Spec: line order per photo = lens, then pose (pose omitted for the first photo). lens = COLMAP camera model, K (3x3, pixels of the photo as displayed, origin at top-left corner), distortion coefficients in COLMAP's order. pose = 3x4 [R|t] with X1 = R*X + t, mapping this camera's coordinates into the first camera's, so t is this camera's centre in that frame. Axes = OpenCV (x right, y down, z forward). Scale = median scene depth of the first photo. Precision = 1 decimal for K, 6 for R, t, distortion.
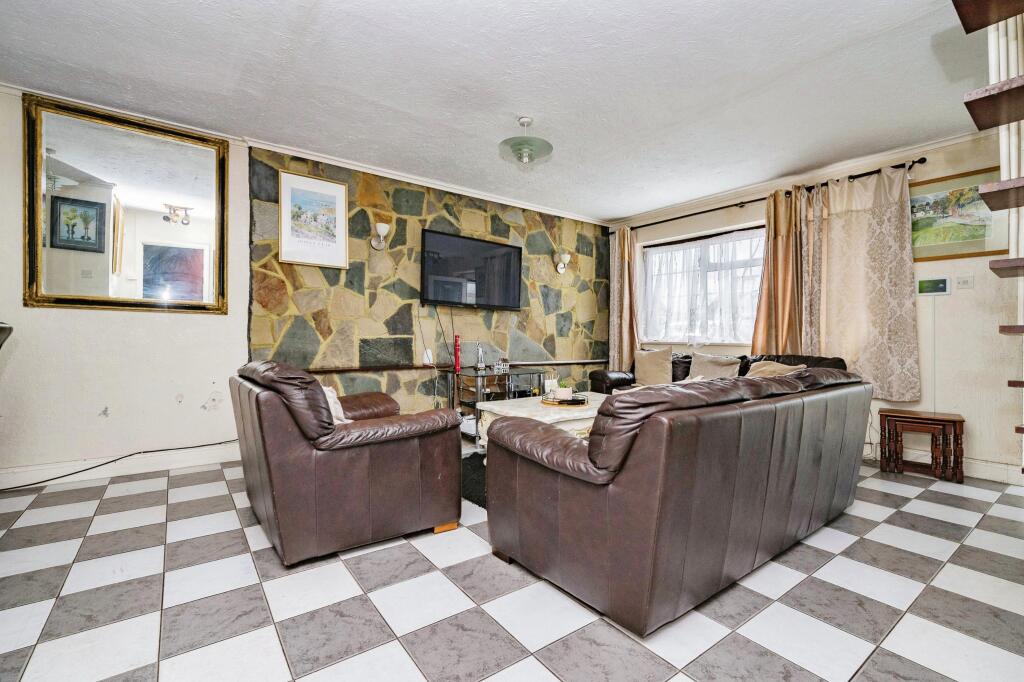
lens RADIAL K [[458.7, 0, 512.8], [0, 458.7, 338.5], [0, 0, 1]] dist [0.000252, -0.000461]
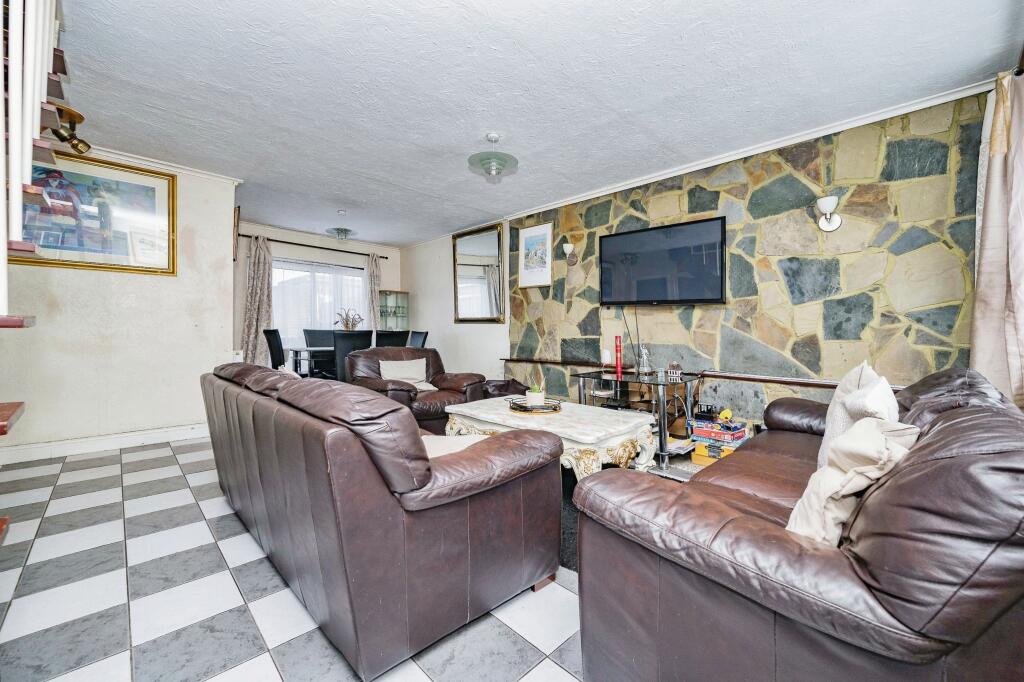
lens RADIAL K [[413.7, 0, 512.1], [0, 413.7, 338.3], [0, 0, 1]] dist [0.002797, 0.000352]
pose [[0.125631, 0.008118, -0.992044, 0.733940], [-0.008846, 0.999936, 0.007062, -0.006682], [0.992038, 0.007888, 0.125695, 0.673280]]
